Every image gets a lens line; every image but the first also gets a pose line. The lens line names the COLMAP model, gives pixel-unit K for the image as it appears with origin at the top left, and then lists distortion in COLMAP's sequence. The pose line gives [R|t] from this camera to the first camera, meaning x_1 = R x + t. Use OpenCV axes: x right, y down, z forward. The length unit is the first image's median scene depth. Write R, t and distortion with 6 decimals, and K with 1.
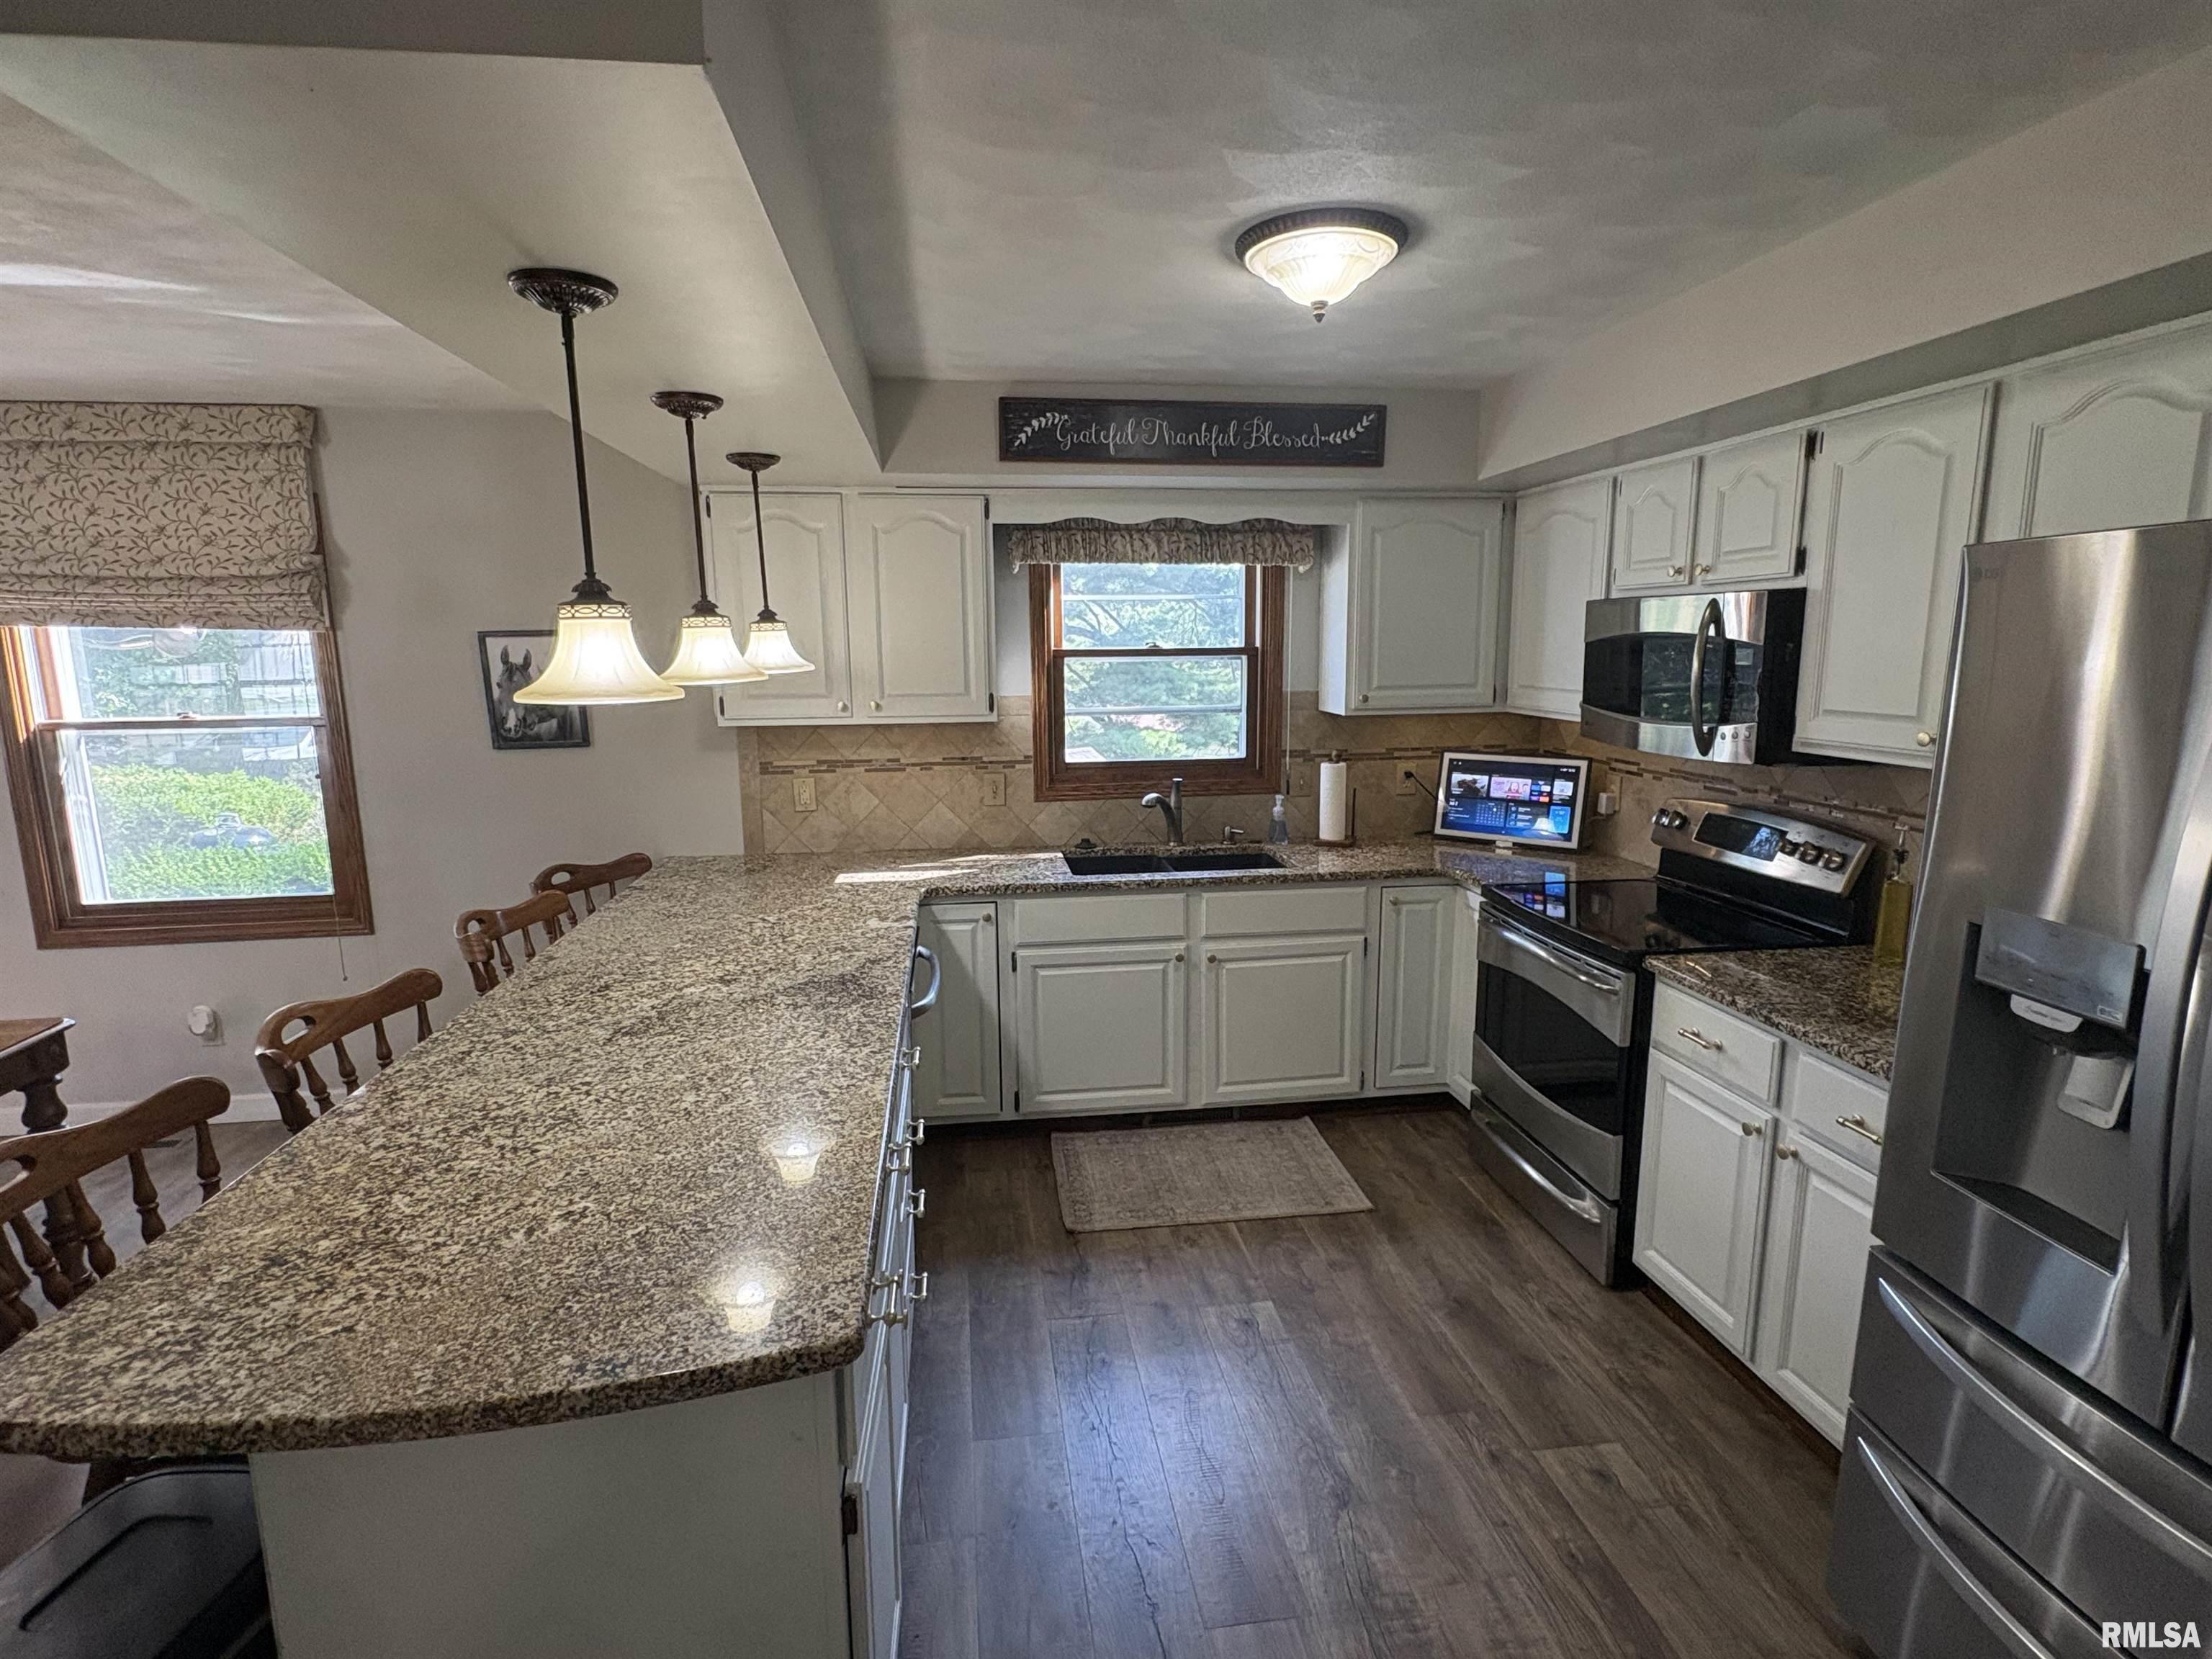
lens RADIAL K [[1098.9, 0, 1108.5], [0, 1098.9, 828.4], [0, 0, 1]] dist [0.001488, -0.000218]
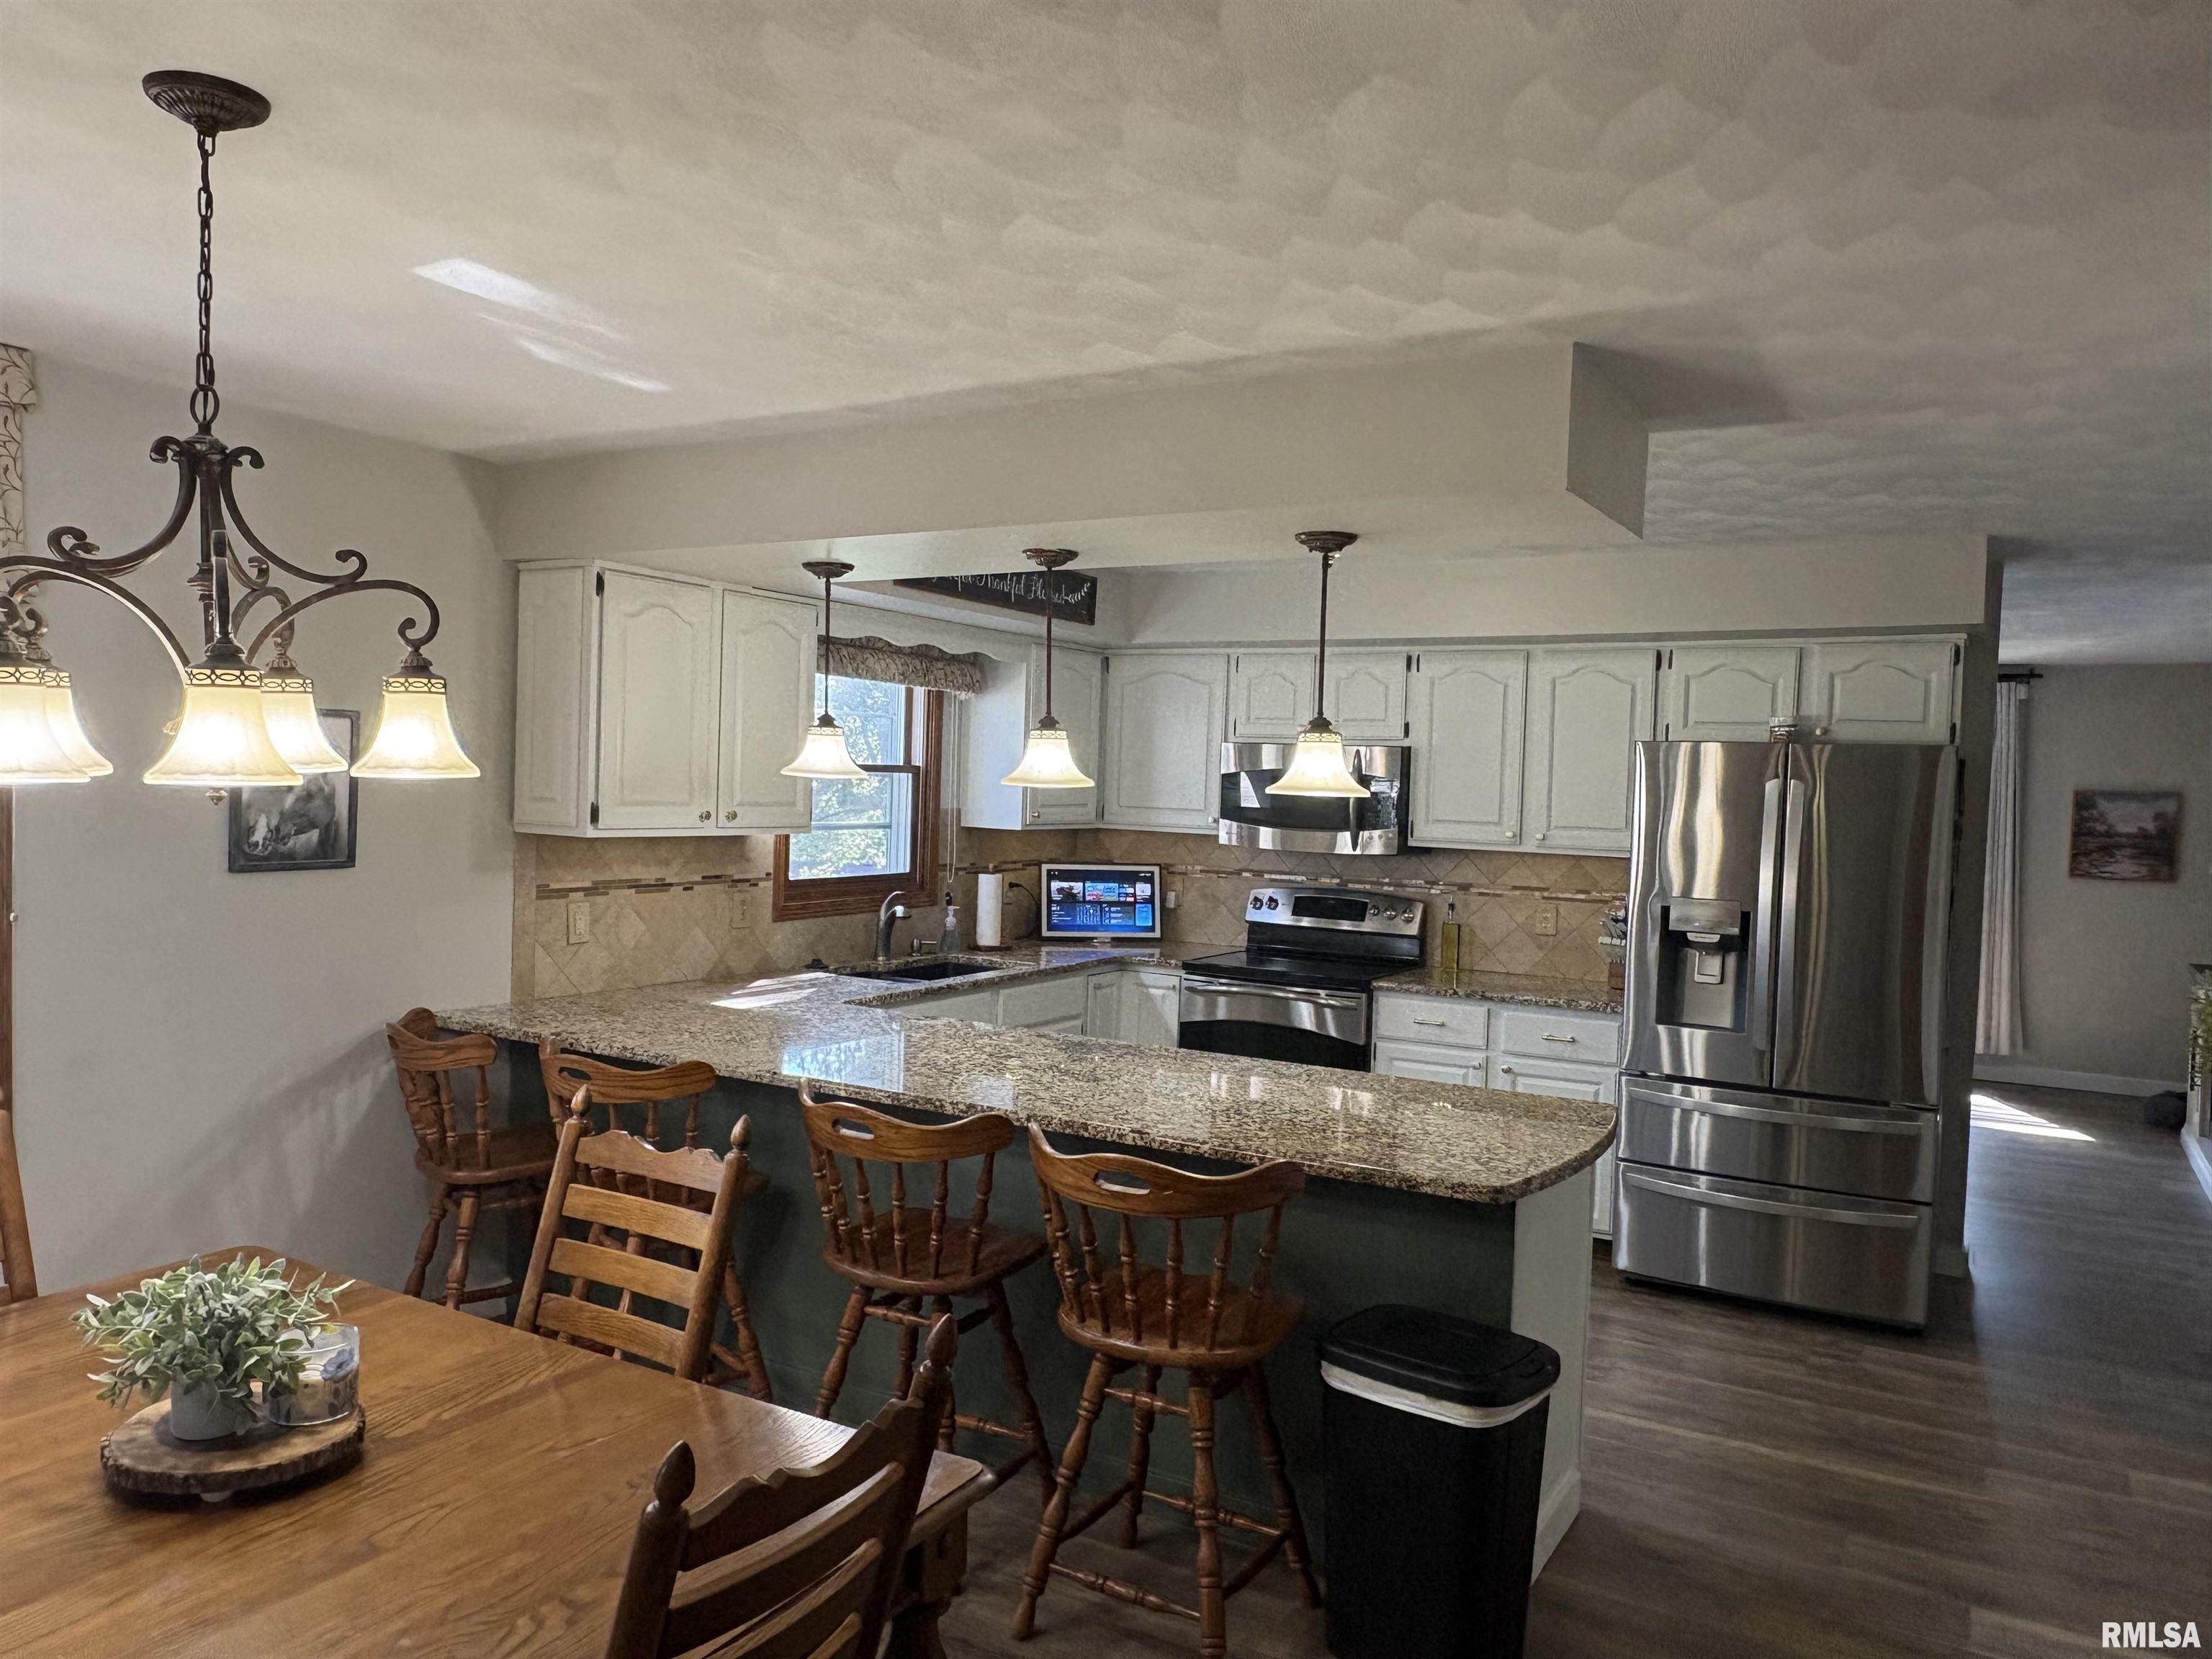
lens RADIAL K [[1535.6, 0, 1105.1], [0, 1535.6, 832.9], [0, 0, 1]] dist [0.014033, 0.007336]
pose [[0.617385, 0.002766, 0.786656, -0.985917], [0.093987, 0.992572, -0.077253, 0.029902], [-0.781027, 0.121630, 0.612539, -0.024887]]
